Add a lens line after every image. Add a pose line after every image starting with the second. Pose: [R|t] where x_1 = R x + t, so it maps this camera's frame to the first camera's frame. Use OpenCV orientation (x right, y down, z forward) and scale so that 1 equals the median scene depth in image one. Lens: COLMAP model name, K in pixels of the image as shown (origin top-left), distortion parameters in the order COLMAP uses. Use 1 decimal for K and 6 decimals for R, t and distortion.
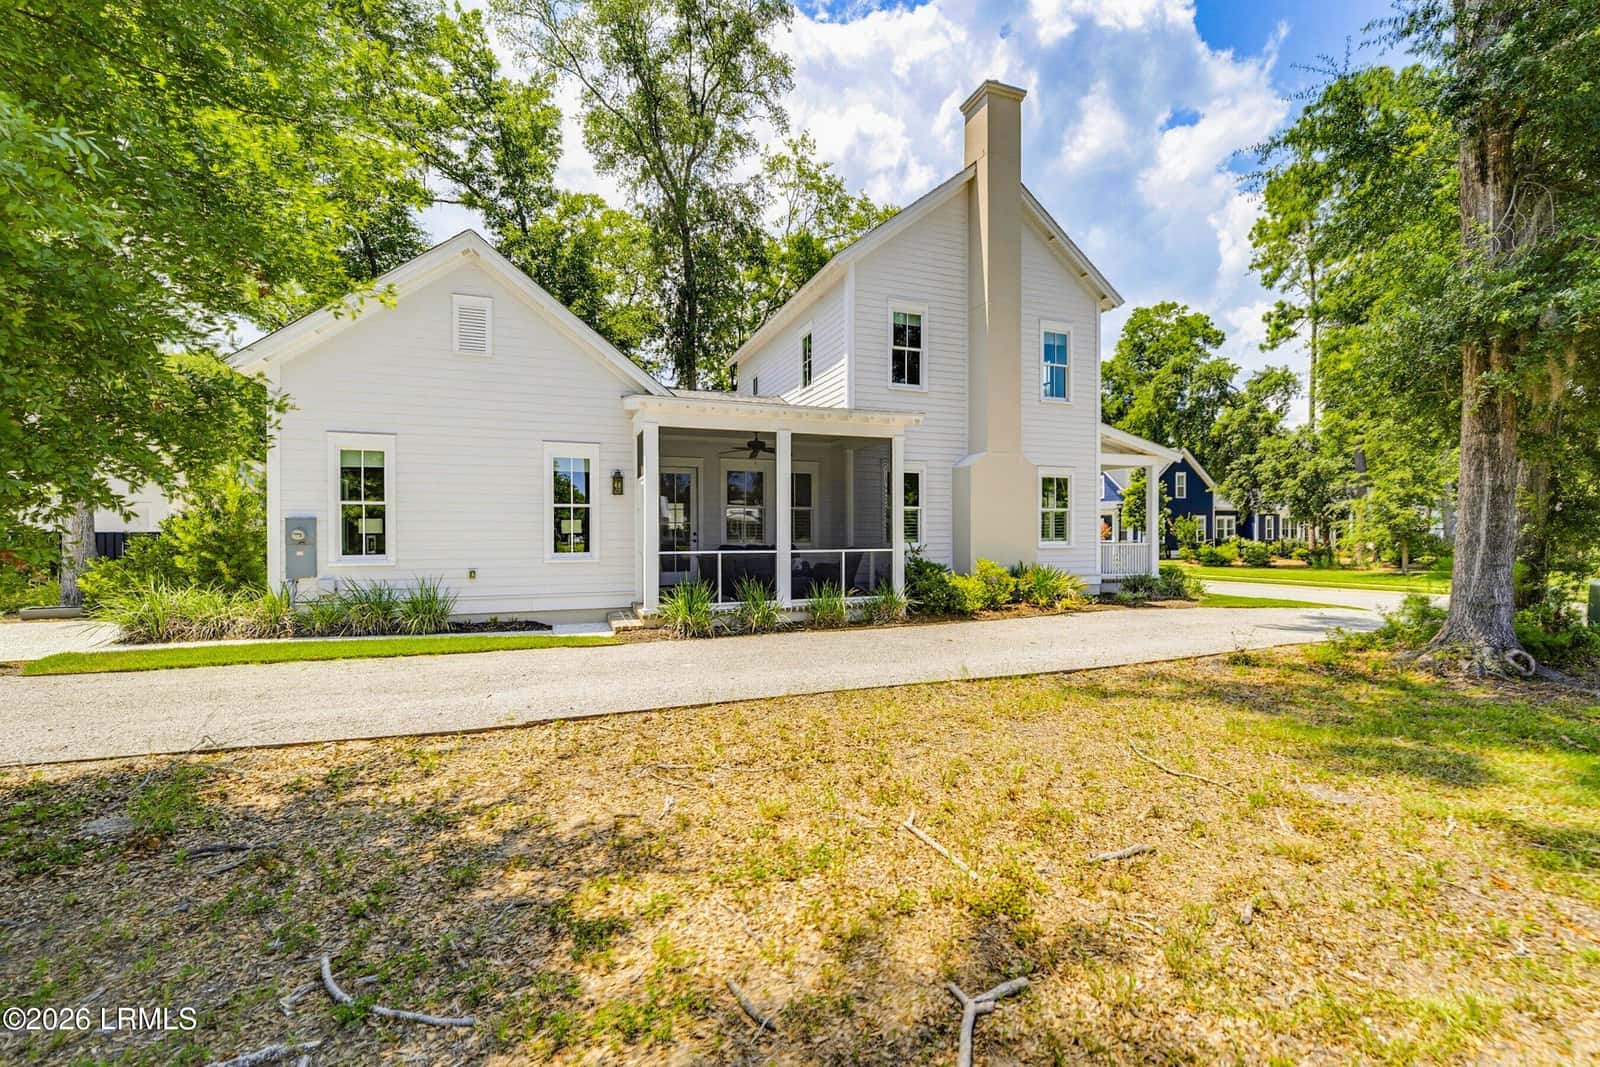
lens RADIAL K [[685.0, 0, 796.2], [0, 685.0, 536.3], [0, 0, 1]] dist [-0.012421, -0.000090]
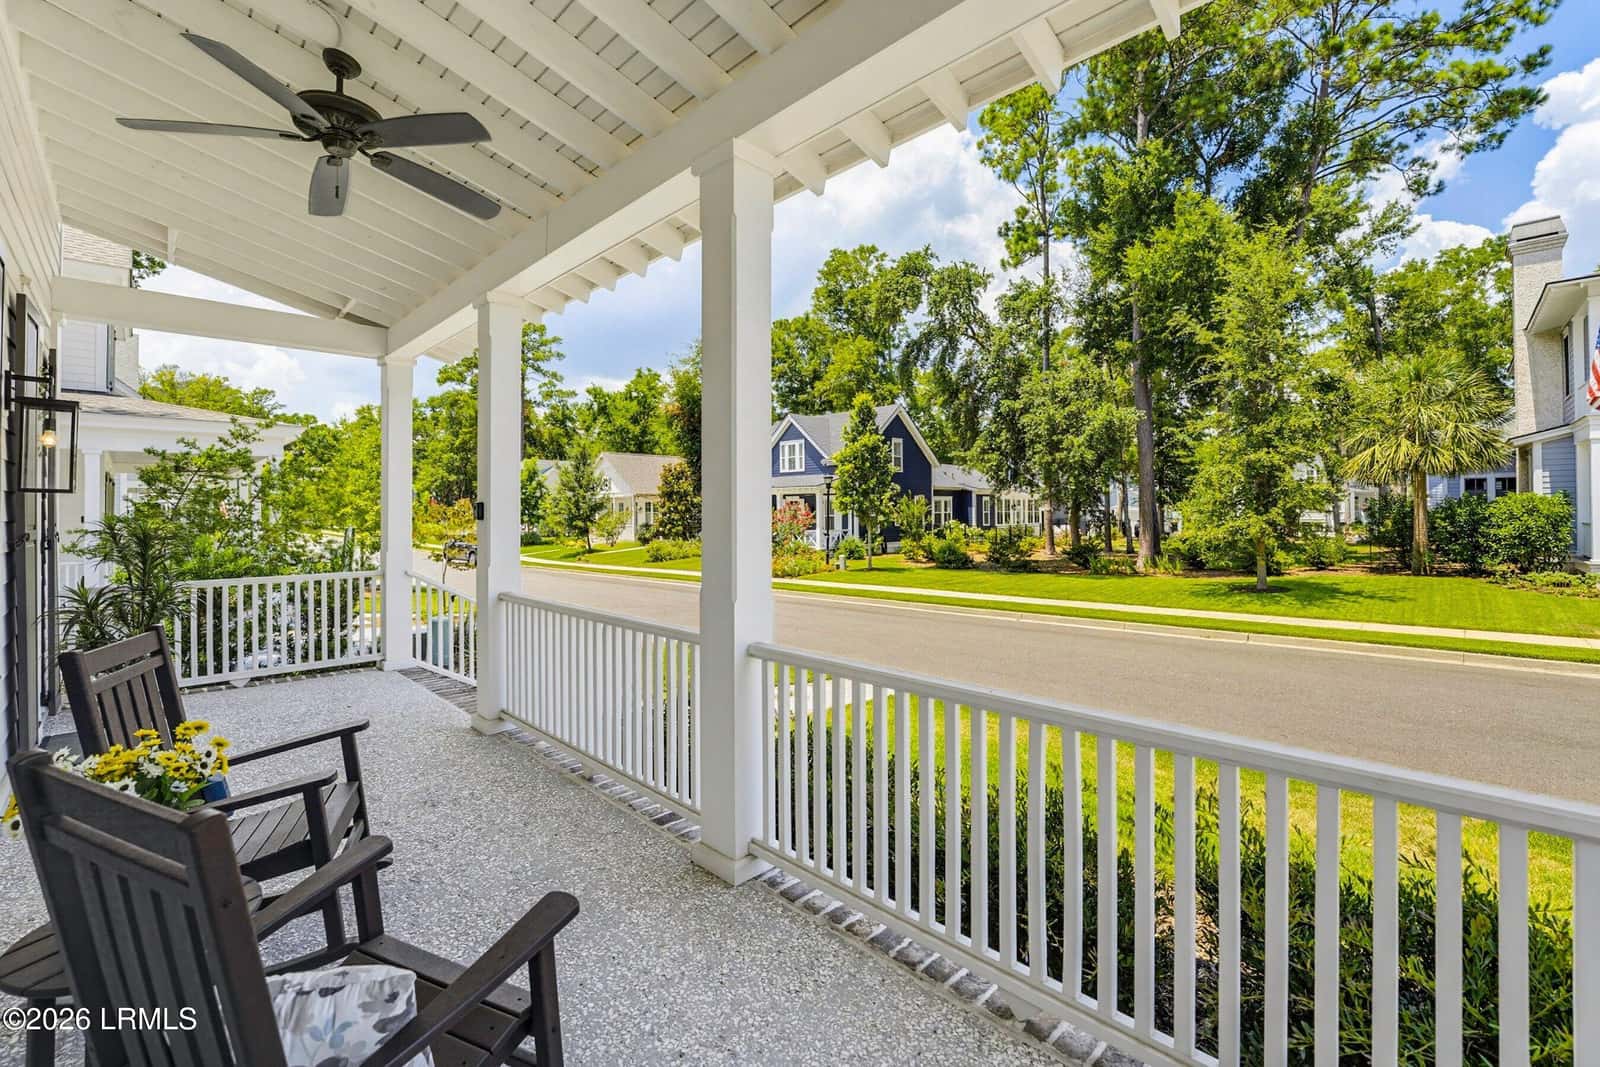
lens RADIAL K [[685.0, 0, 802.6], [0, 685.0, 525.5], [0, 0, 1]] dist [-0.012421, -0.000090]
pose [[0.905421, -0.014012, 0.424284, 0.156777], [0.011846, 0.999900, 0.007743, -0.004362], [-0.424350, -0.001984, 0.905496, 0.385345]]
